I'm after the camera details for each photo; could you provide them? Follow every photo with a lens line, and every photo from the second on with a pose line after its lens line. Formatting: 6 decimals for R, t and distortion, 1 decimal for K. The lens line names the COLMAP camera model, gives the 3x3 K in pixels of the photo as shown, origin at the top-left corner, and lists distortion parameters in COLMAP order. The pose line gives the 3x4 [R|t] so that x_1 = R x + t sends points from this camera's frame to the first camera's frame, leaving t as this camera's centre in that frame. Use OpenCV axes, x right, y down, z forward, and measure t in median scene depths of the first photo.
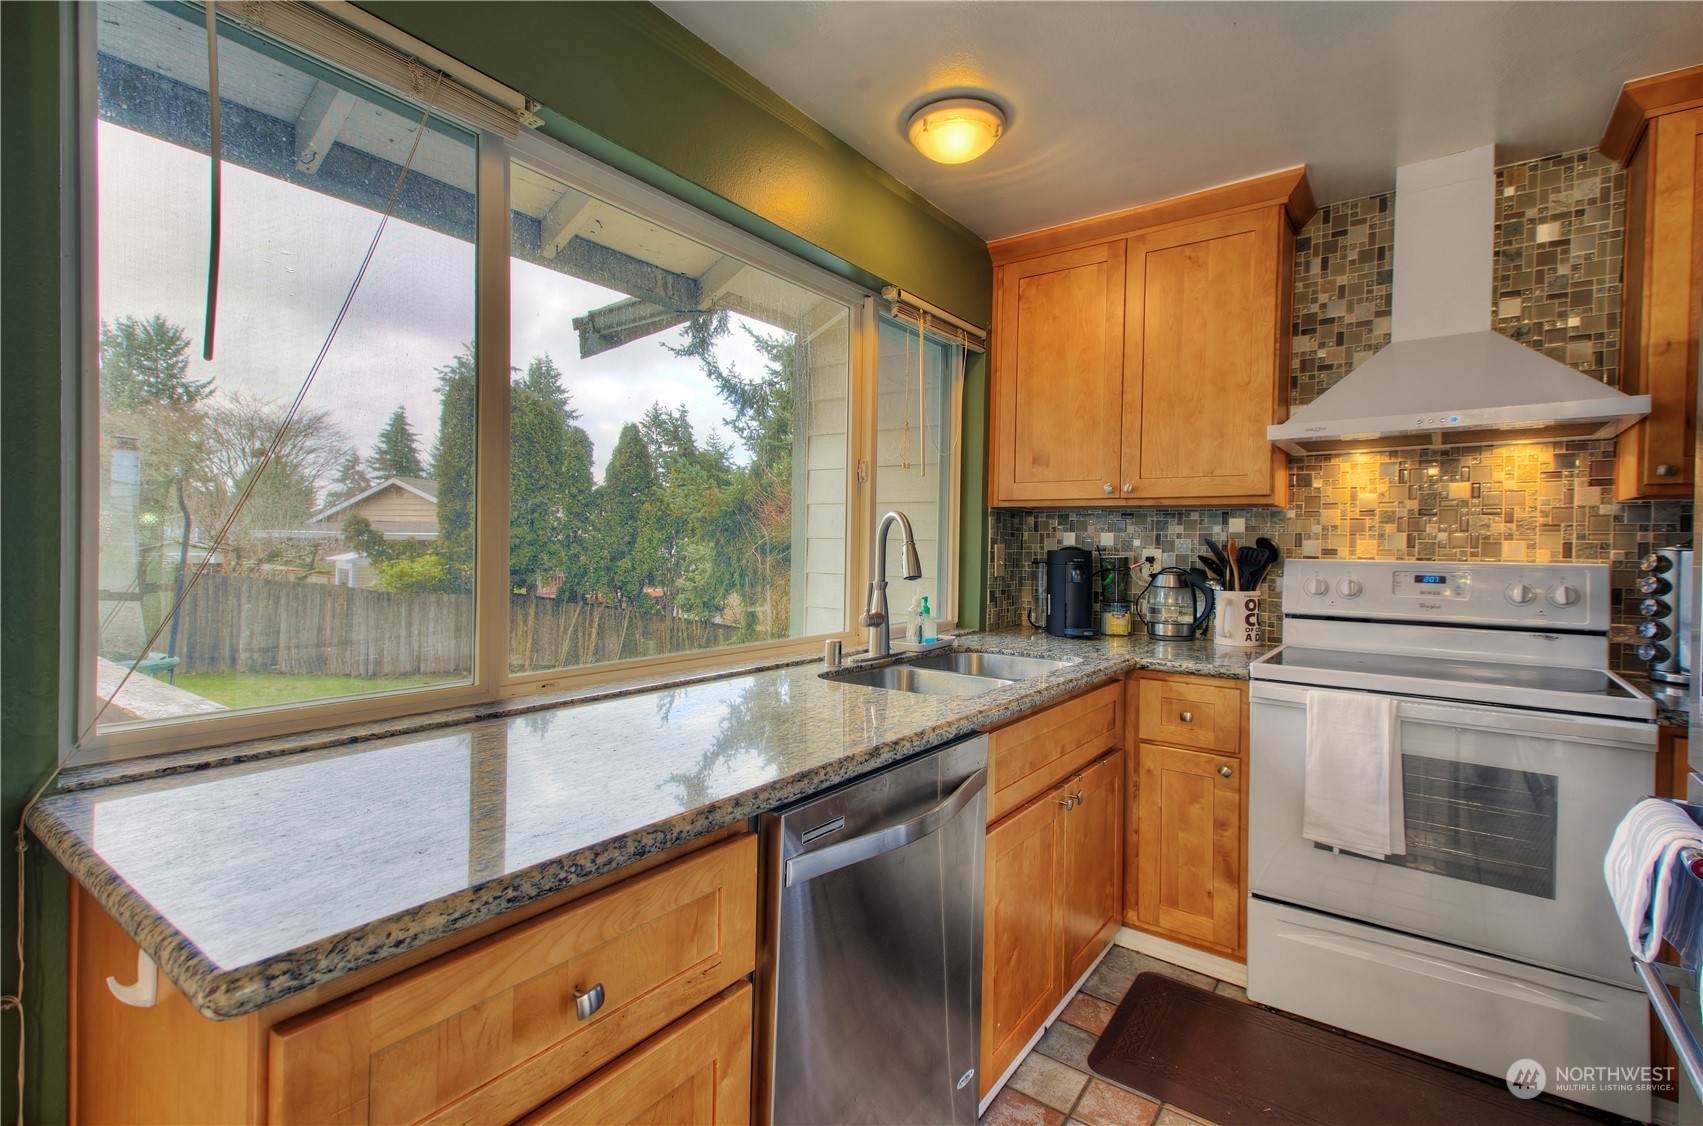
lens RADIAL K [[773.8, 0, 857.9], [0, 773.8, 556.6], [0, 0, 1]] dist [0.018373, 0.000046]
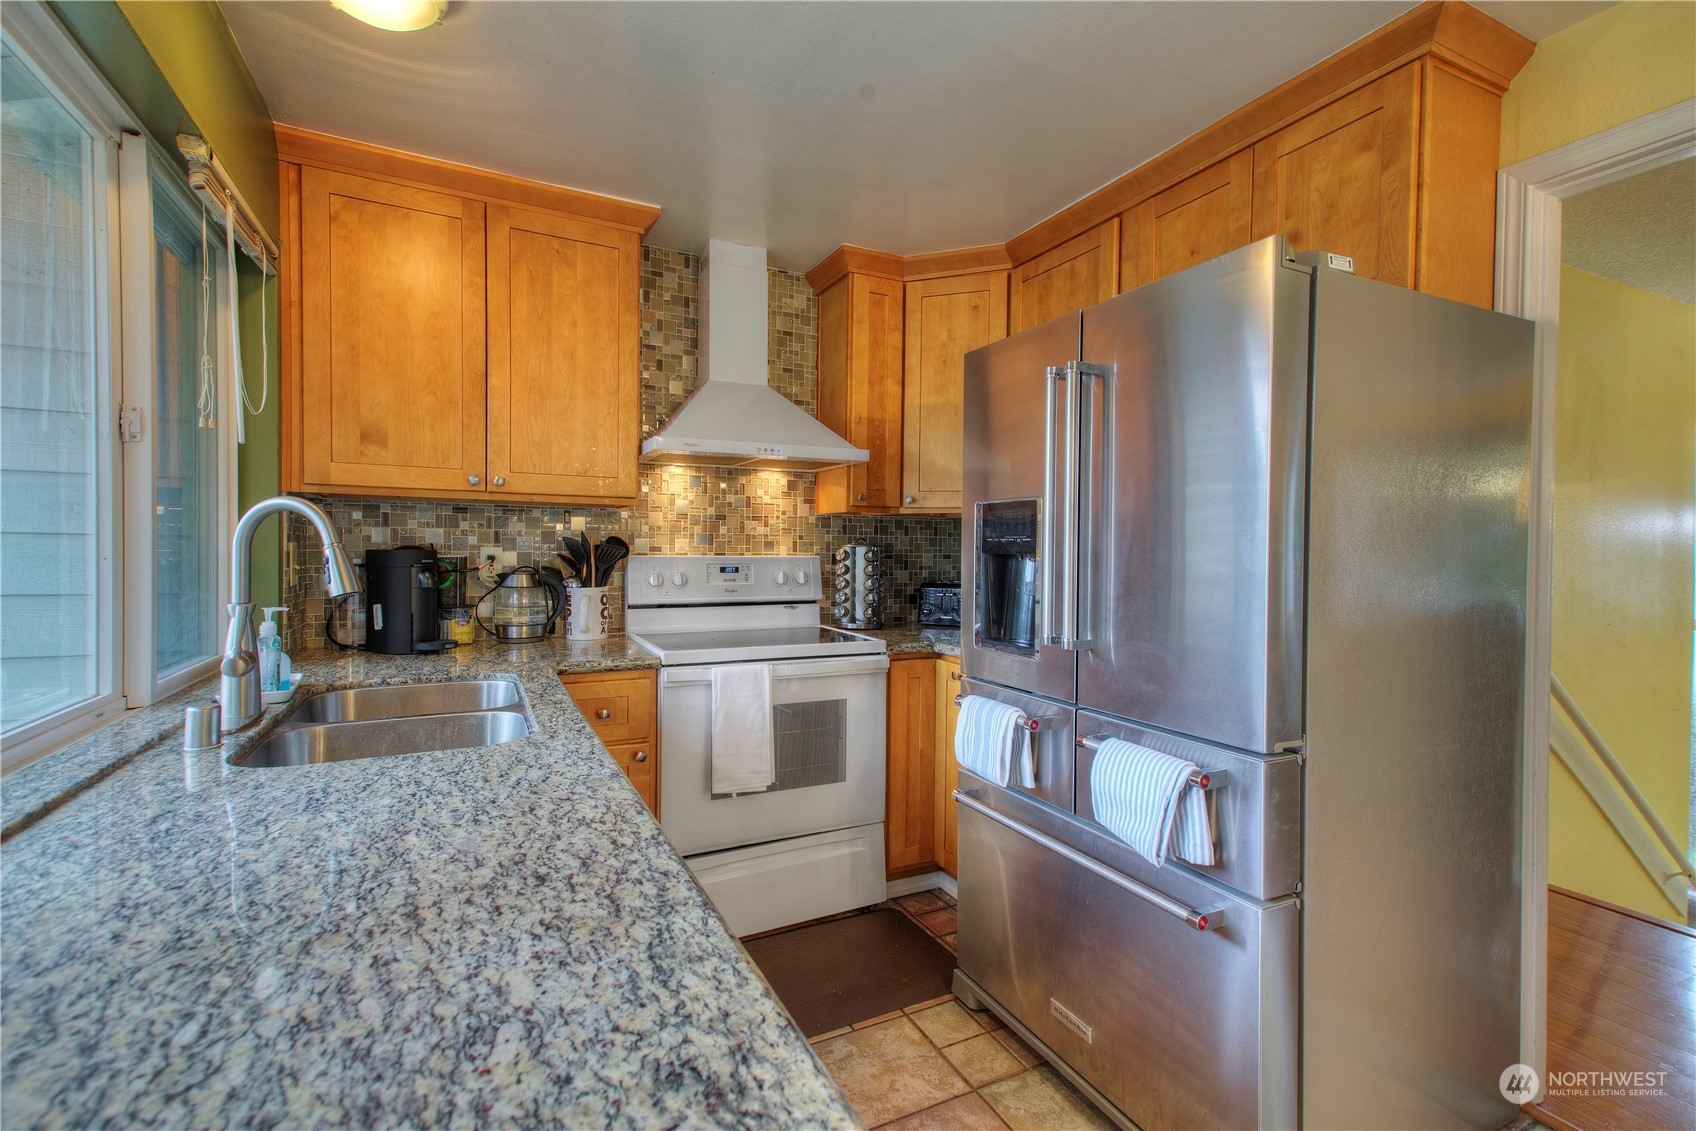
lens RADIAL K [[770.7, 0, 854.4], [0, 770.7, 559.1], [0, 0, 1]] dist [0.018373, 0.000046]
pose [[0.455556, -0.023378, 0.889900, -0.287856], [0.009208, 0.999725, 0.021549, -0.013201], [-0.890160, -0.001623, 0.455646, 0.223252]]
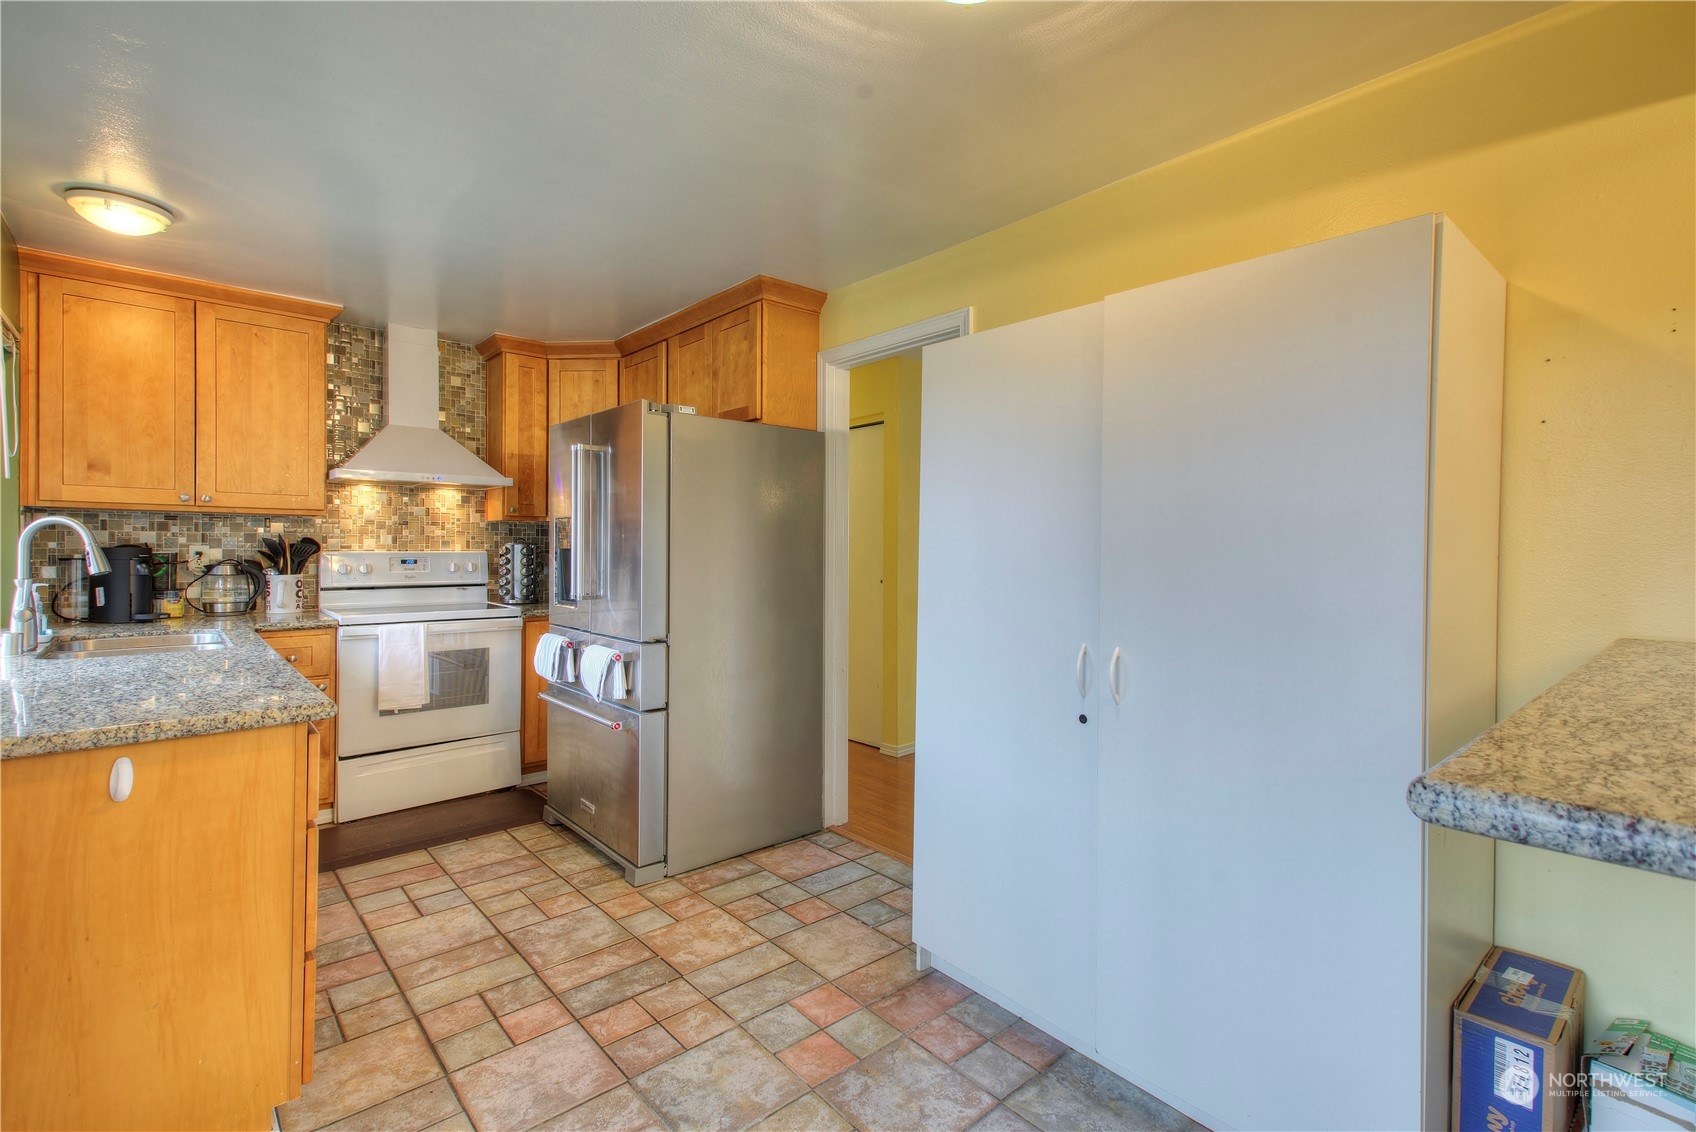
lens RADIAL K [[781.0, 0, 862.3], [0, 781.0, 550.4], [0, 0, 1]] dist [0.034304, -0.010759]
pose [[0.210237, -0.016720, 0.977508, -0.744670], [0.009769, 0.999840, 0.015001, -0.012349], [-0.977602, 0.006396, 0.210366, -0.350703]]
